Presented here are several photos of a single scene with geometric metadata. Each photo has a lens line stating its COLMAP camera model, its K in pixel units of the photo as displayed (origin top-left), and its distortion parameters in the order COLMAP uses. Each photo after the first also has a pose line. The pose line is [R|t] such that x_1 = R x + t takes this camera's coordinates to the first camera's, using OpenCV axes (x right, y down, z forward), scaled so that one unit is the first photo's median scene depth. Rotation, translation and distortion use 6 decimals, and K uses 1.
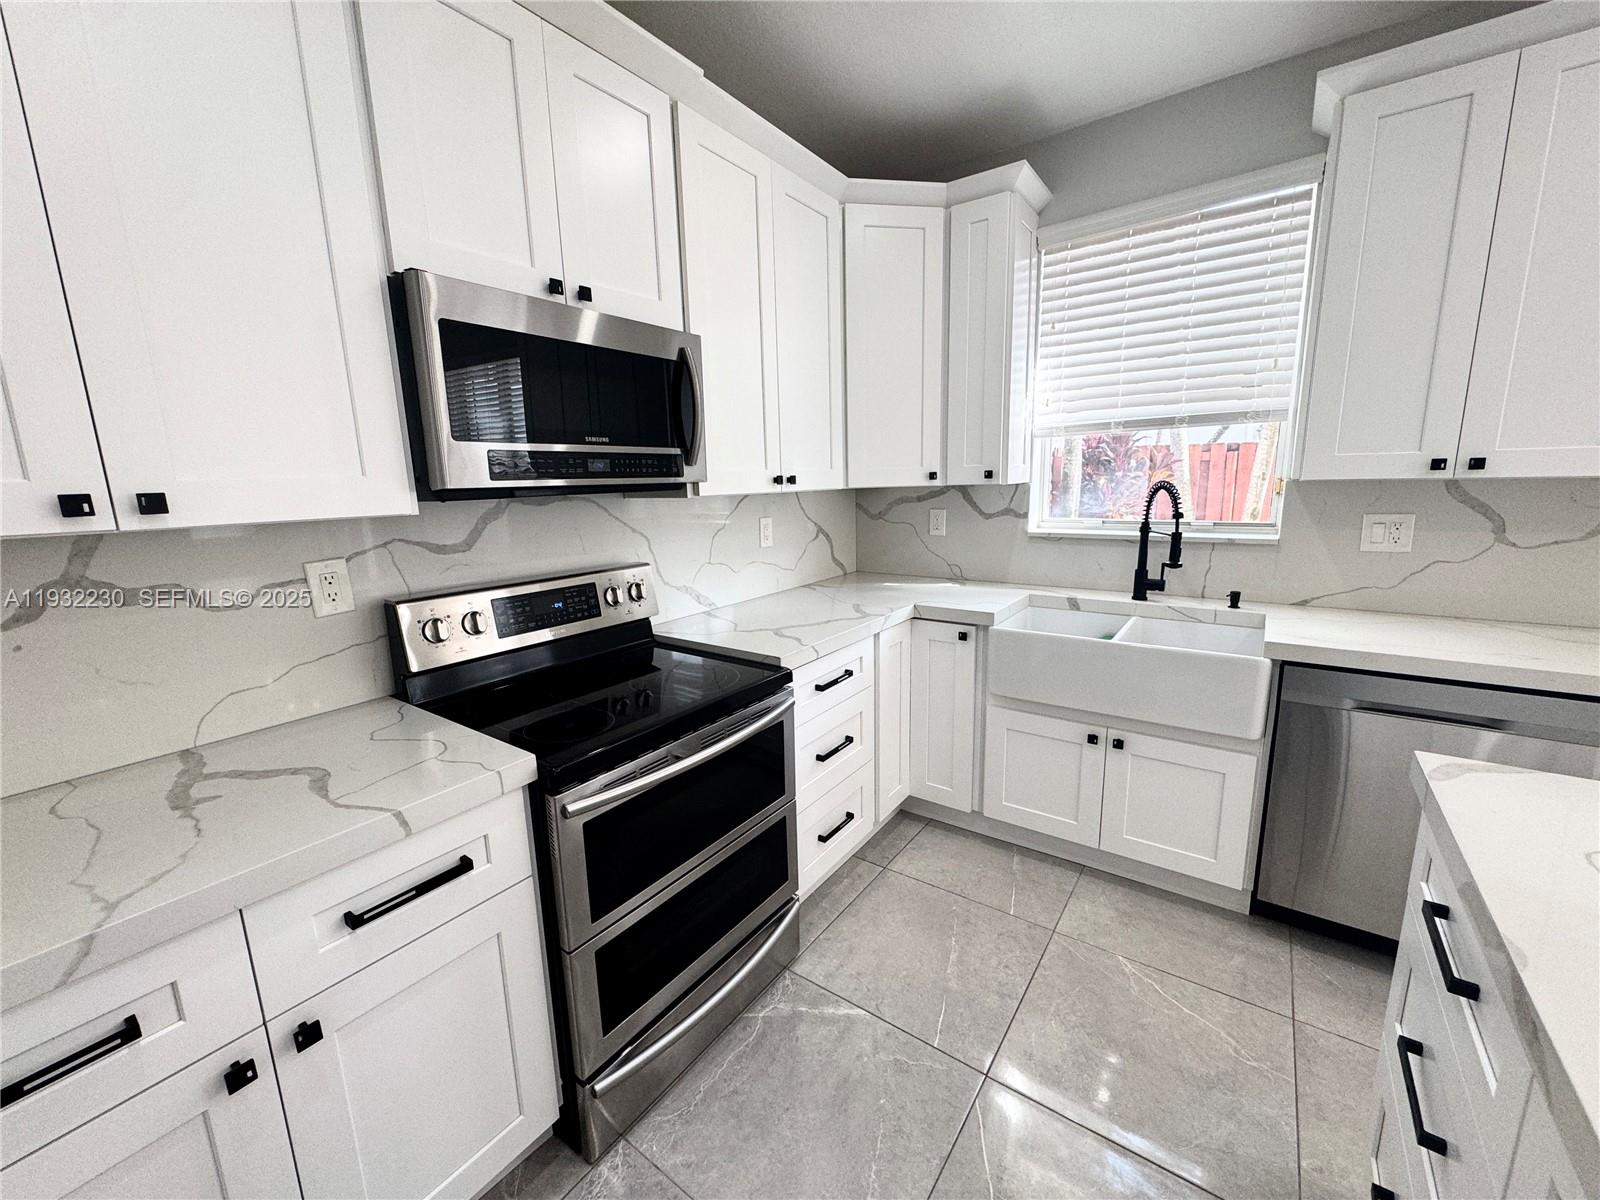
lens RADIAL K [[639.8, 0, 794.3], [0, 639.8, 598.3], [0, 0, 1]] dist [-0.001745, -0.000304]
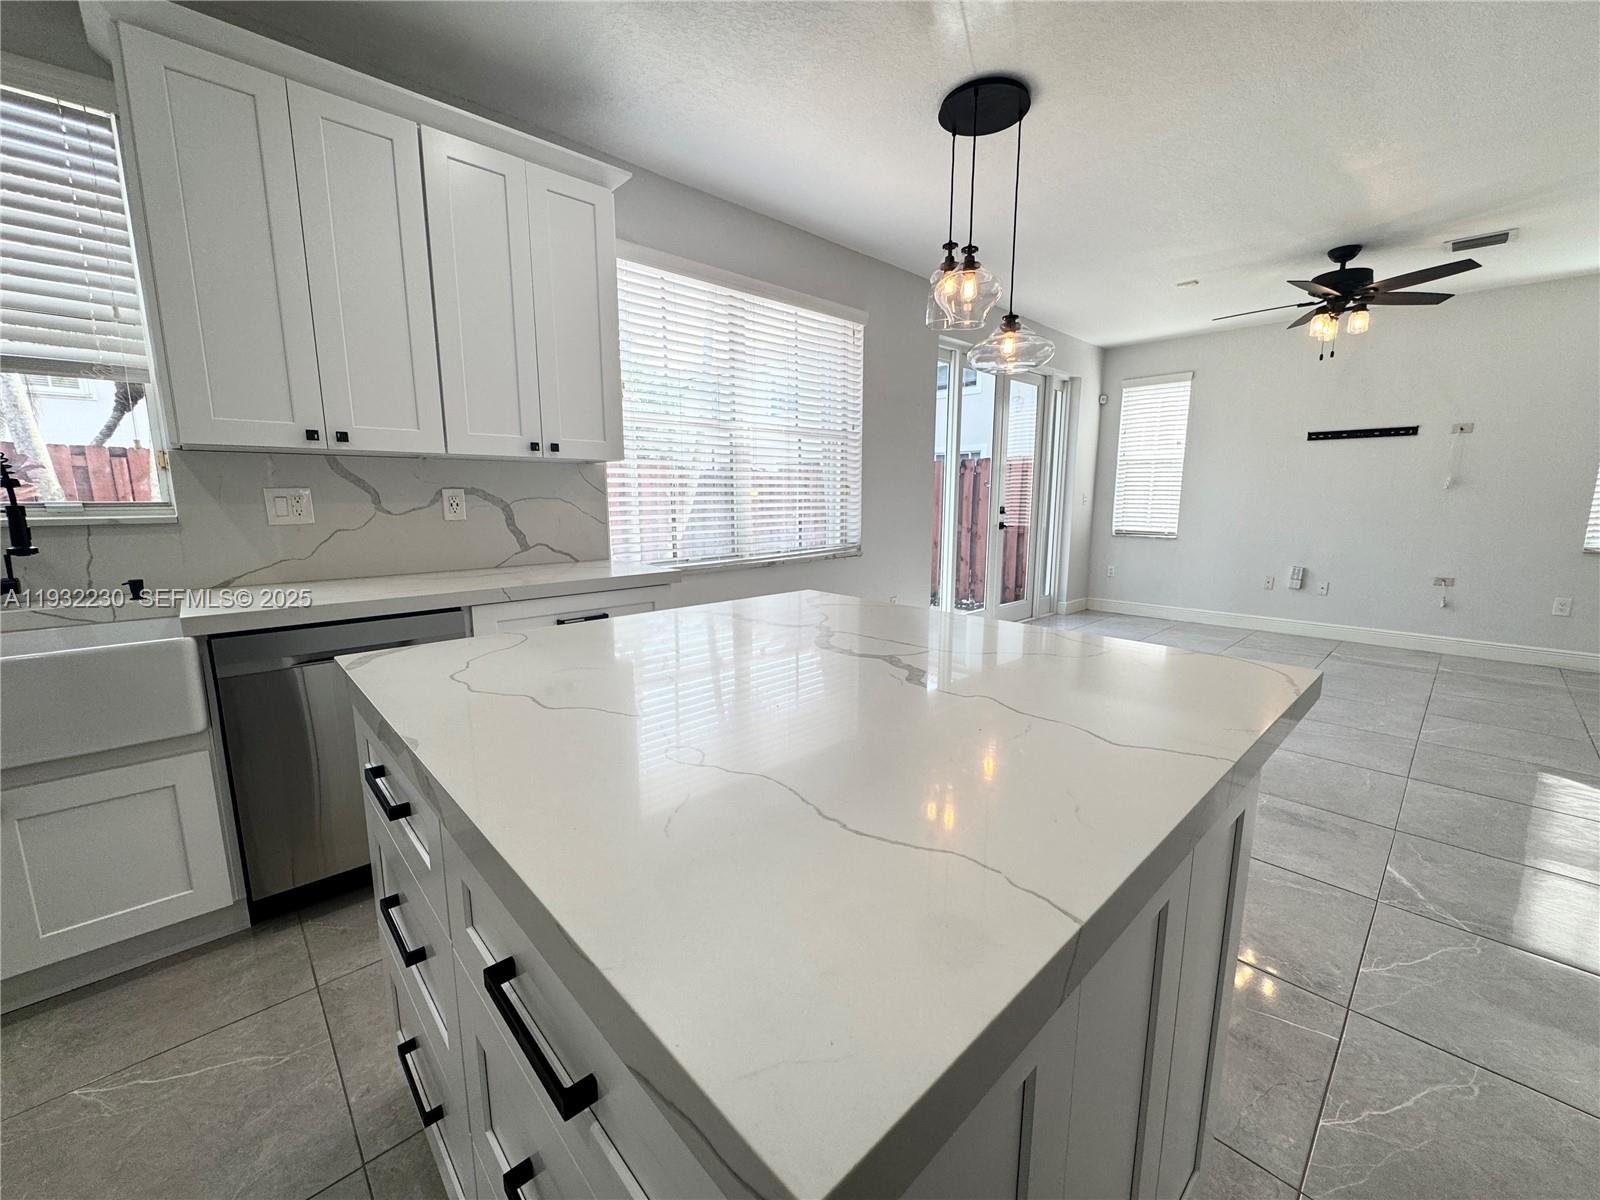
lens RADIAL K [[639.8, 0, 802.9], [0, 639.8, 596.6], [0, 0, 1]] dist [-0.001745, -0.000304]
pose [[0.178626, -0.131274, 0.975120, 0.039369], [0.179088, 0.978842, 0.098969, 0.099012], [-0.967481, 0.156954, 0.198357, -0.000315]]
